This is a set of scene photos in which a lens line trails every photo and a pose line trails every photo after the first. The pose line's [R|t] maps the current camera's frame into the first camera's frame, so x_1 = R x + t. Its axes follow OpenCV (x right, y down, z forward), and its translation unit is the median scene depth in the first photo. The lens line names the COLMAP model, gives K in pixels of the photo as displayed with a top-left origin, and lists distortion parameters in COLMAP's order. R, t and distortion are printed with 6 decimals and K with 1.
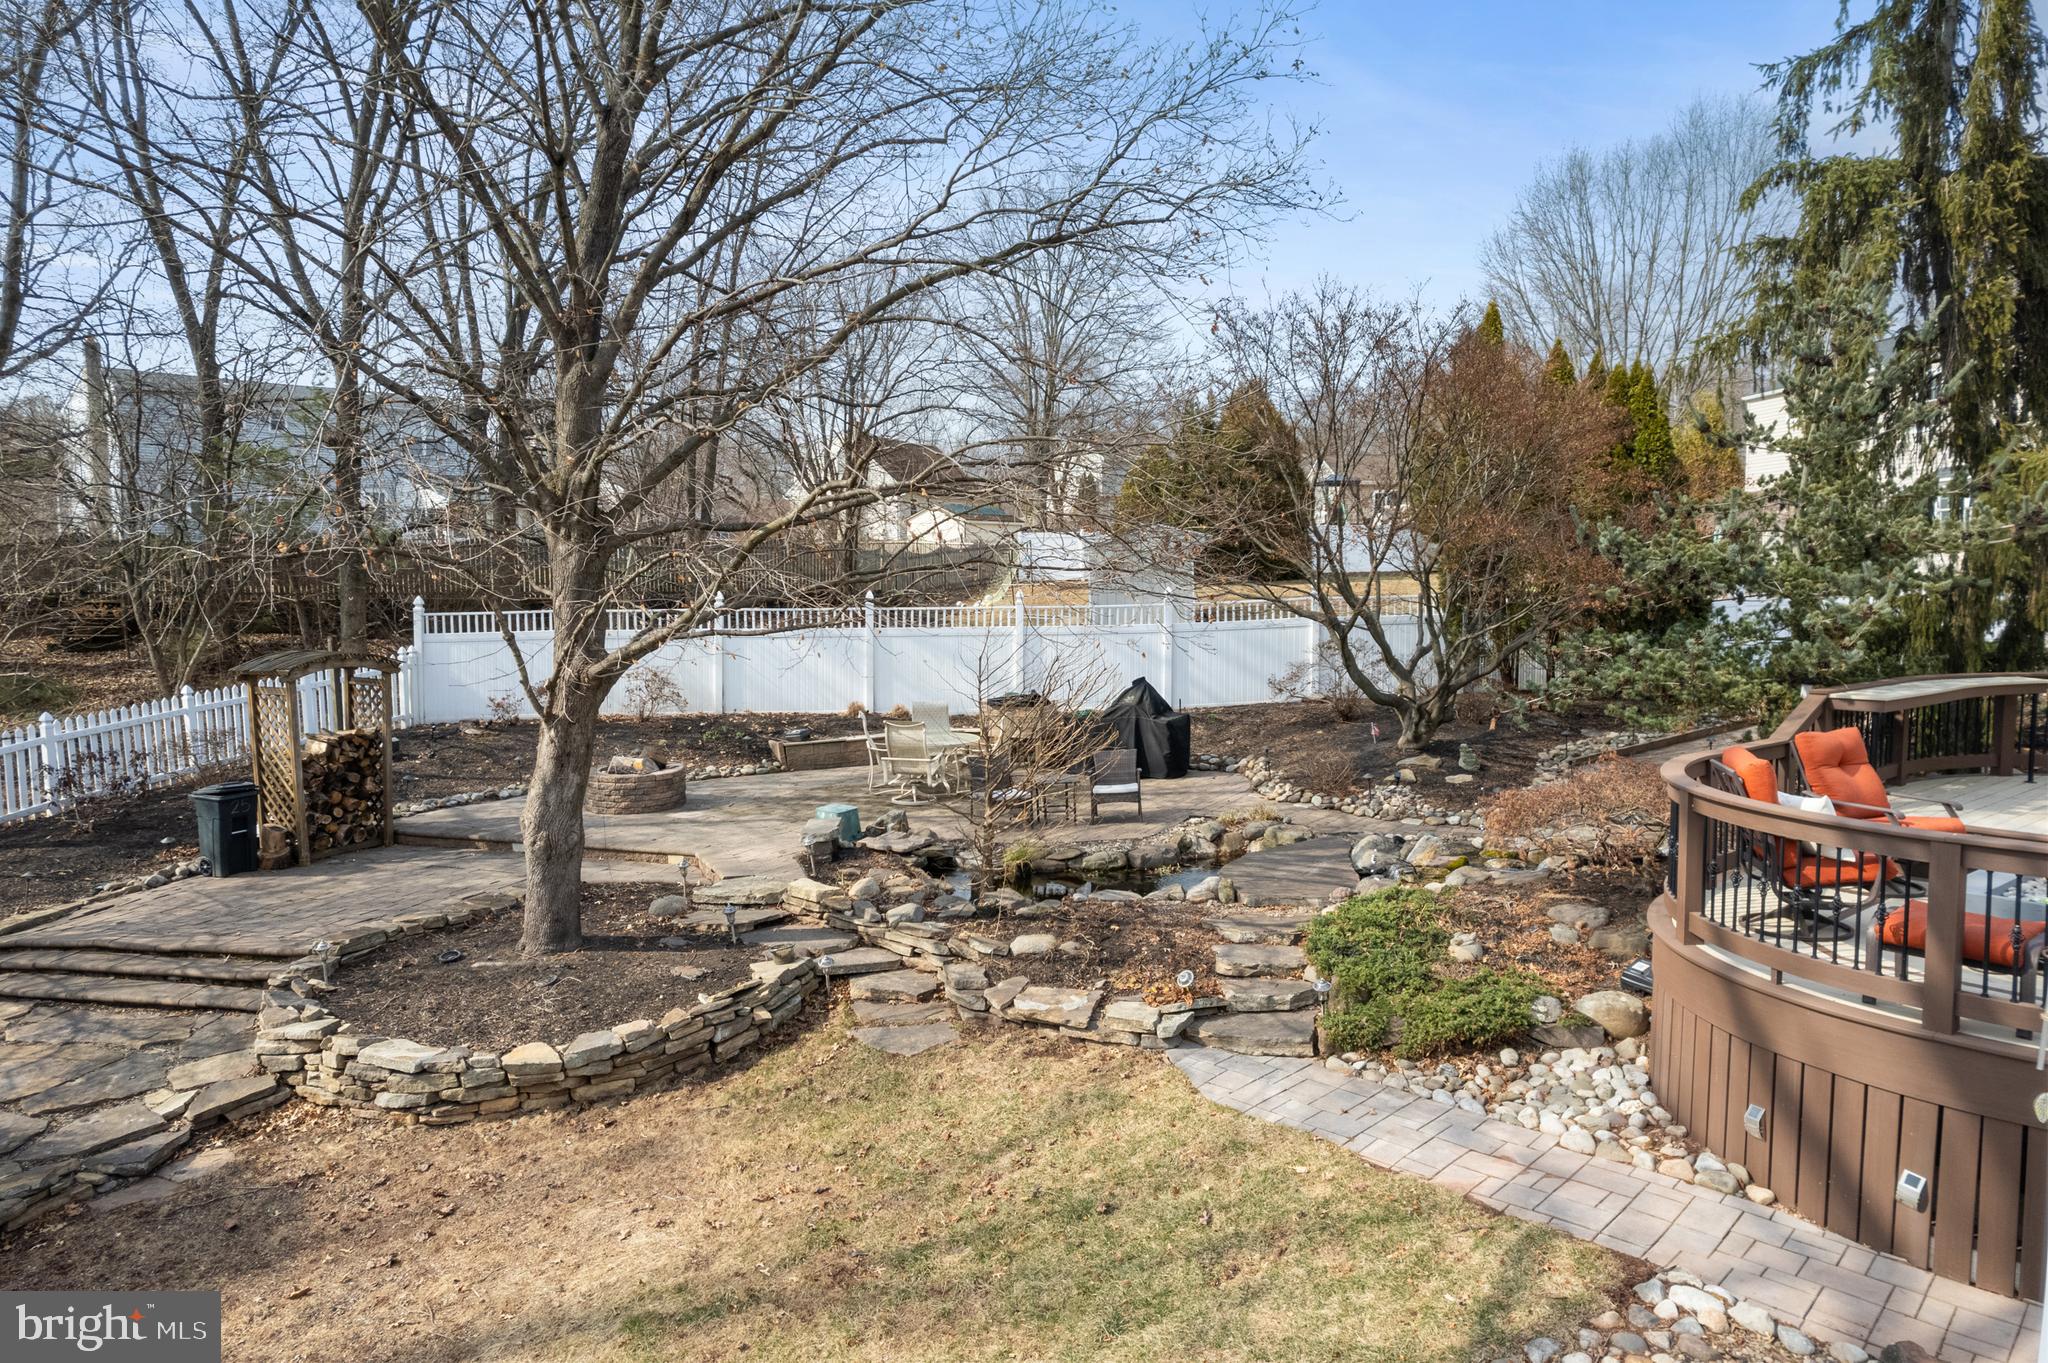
lens RADIAL K [[1311.0, 0, 1024.0], [0, 1311.0, 681.5], [0, 0, 1]] dist [-0.078578, 0.069424]
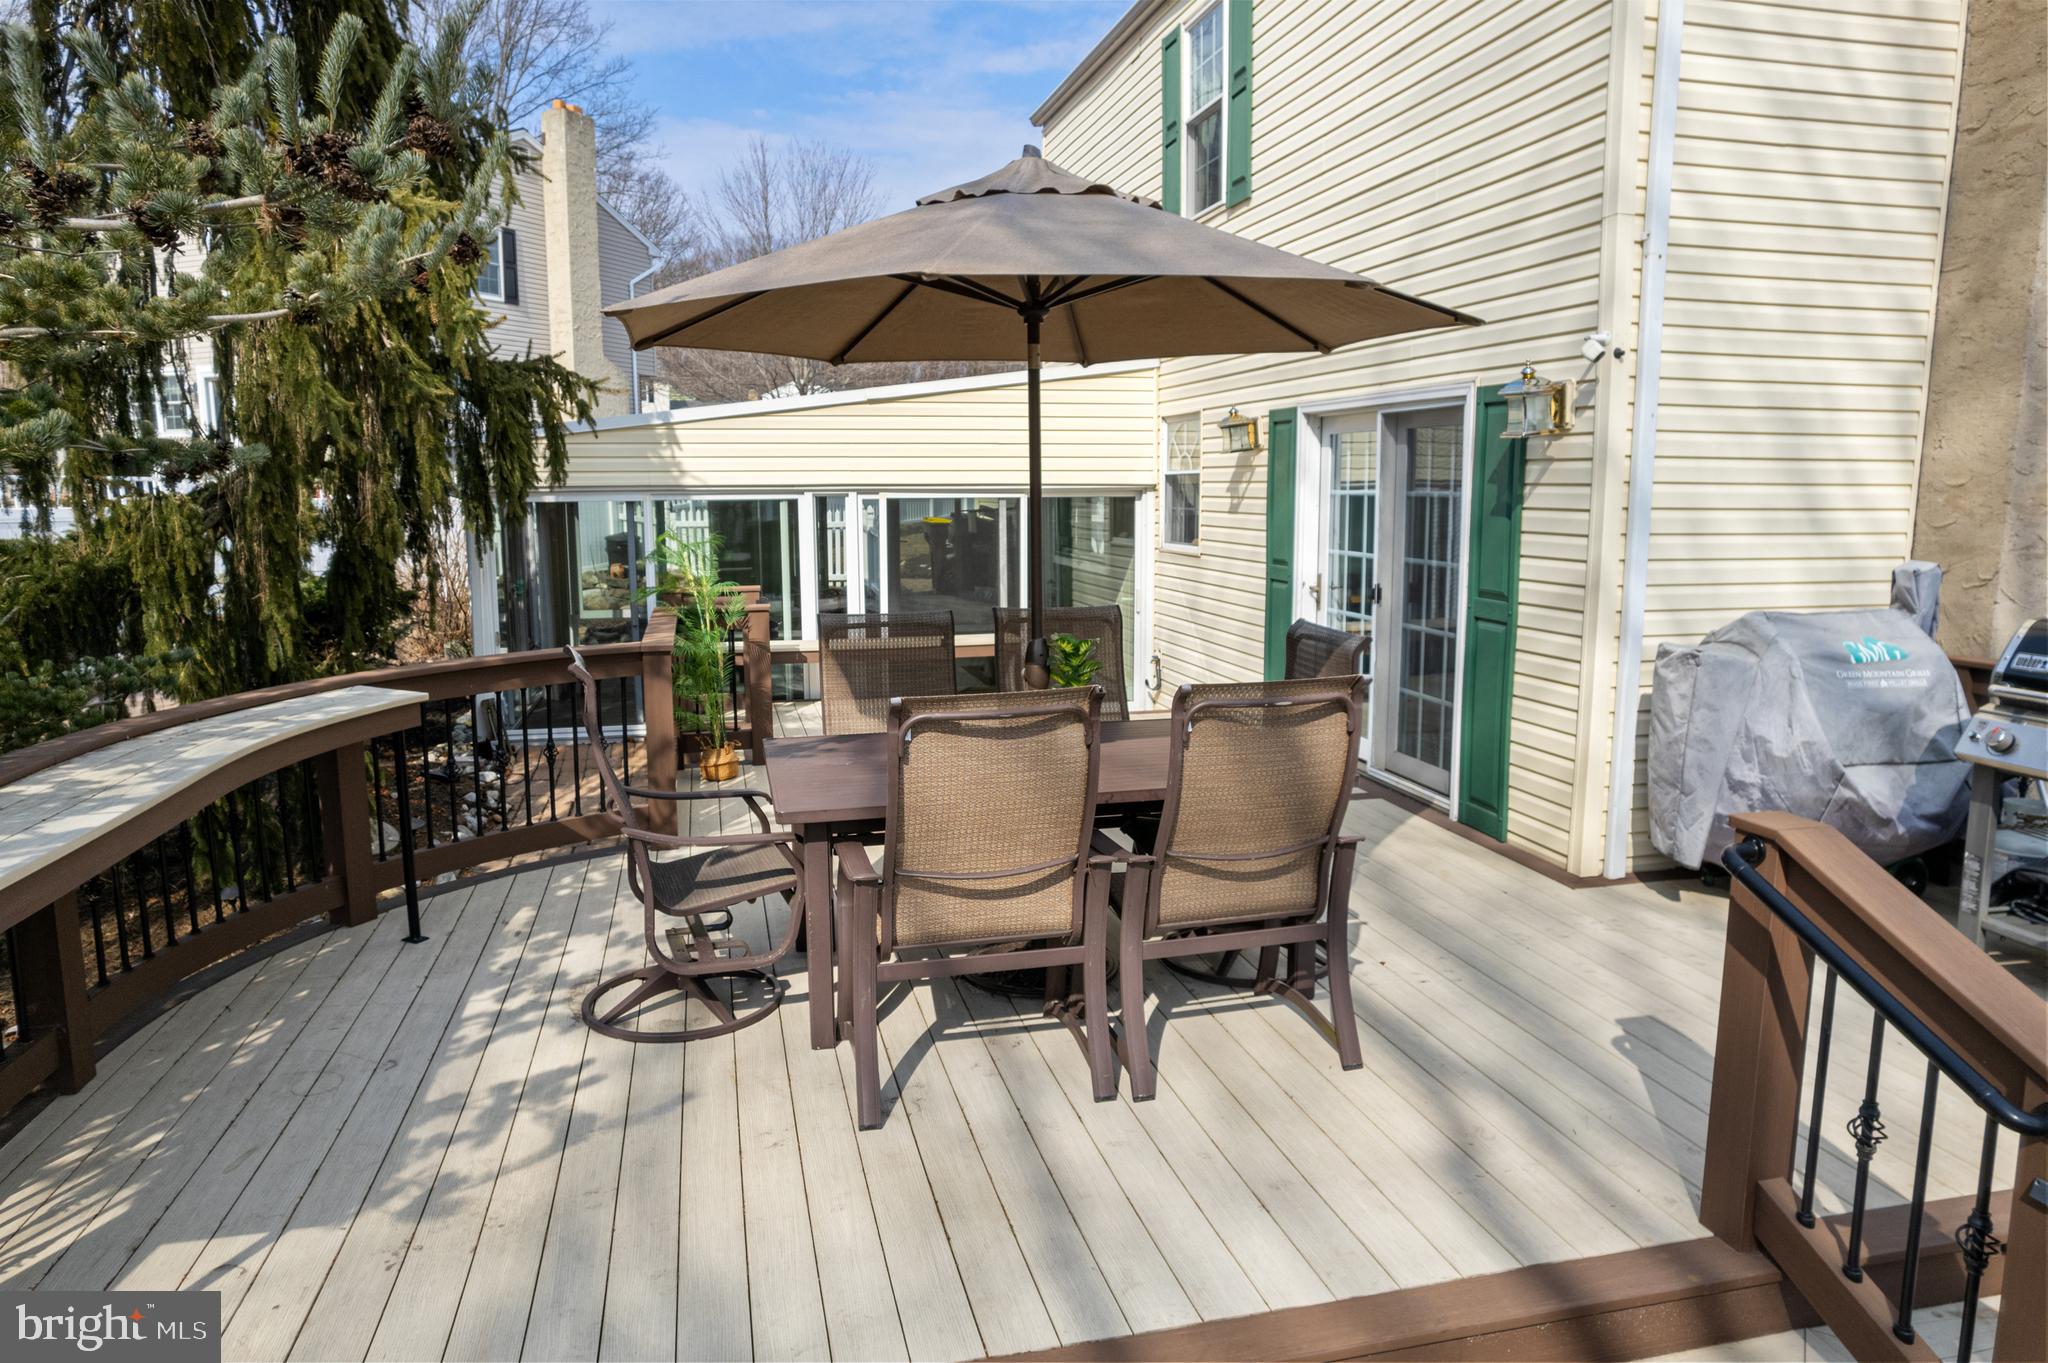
lens RADIAL K [[1311.0, 0, 1024.0], [0, 1311.0, 681.5], [0, 0, 1]] dist [-0.078578, 0.069424]
pose [[0.428665, -0.131373, 0.893861, 0.493304], [0.071512, 0.991201, 0.111385, -0.035605], [-0.900629, 0.016175, 0.434288, 0.622708]]
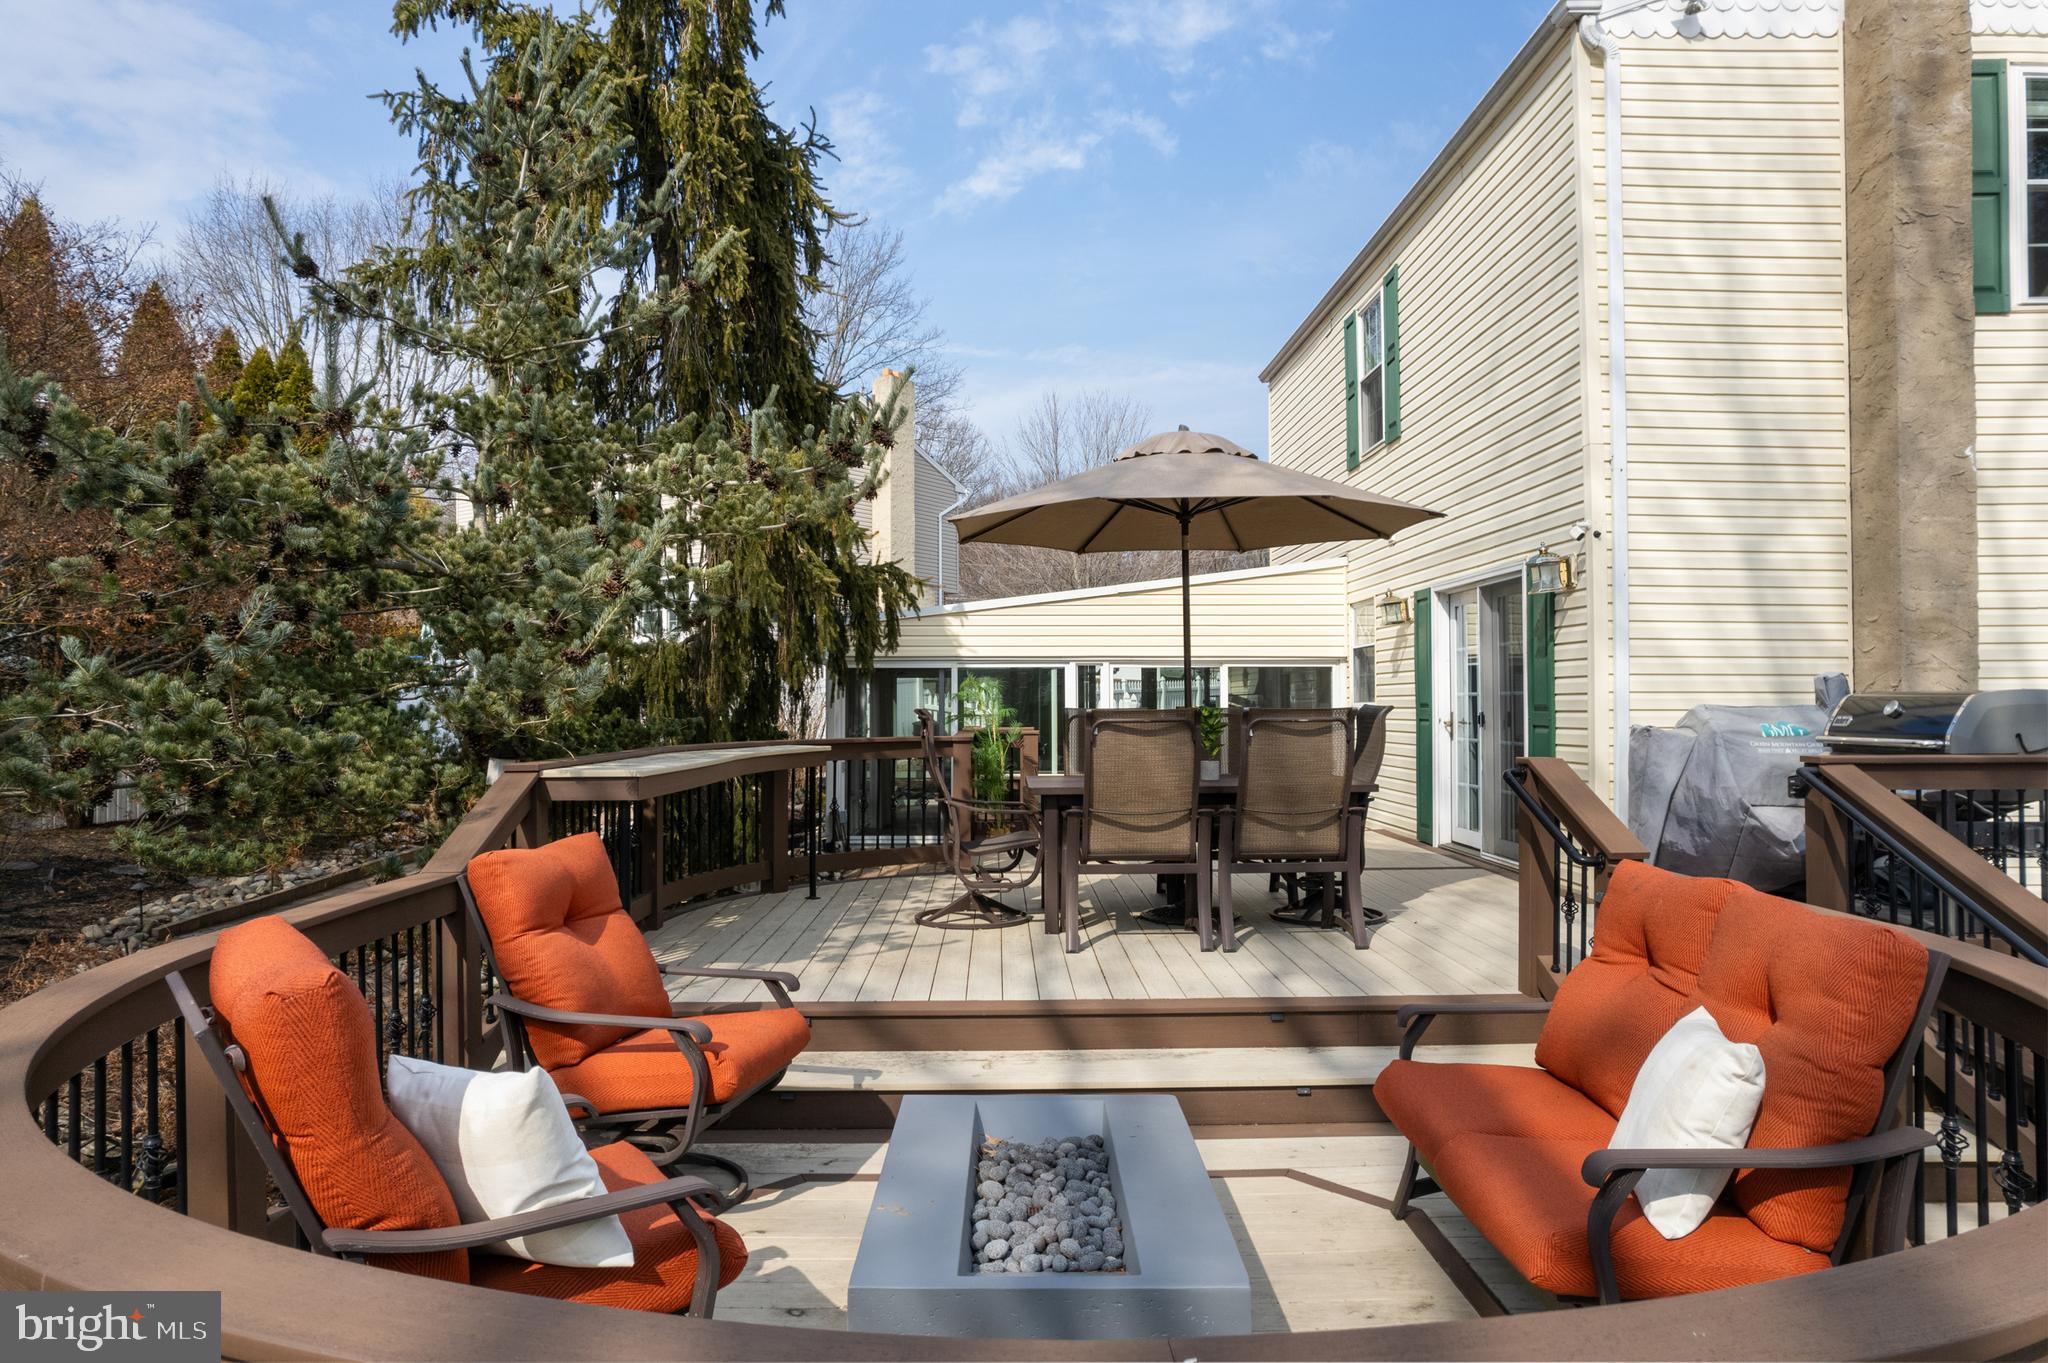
lens RADIAL K [[1311.0, 0, 1024.0], [0, 1311.0, 681.5], [0, 0, 1]] dist [-0.078578, 0.069424]
pose [[0.612643, 0.018428, 0.790145, 0.296015], [0.061048, 0.995638, -0.070555, 0.019277], [-0.787999, 0.091462, 0.608845, 0.466820]]
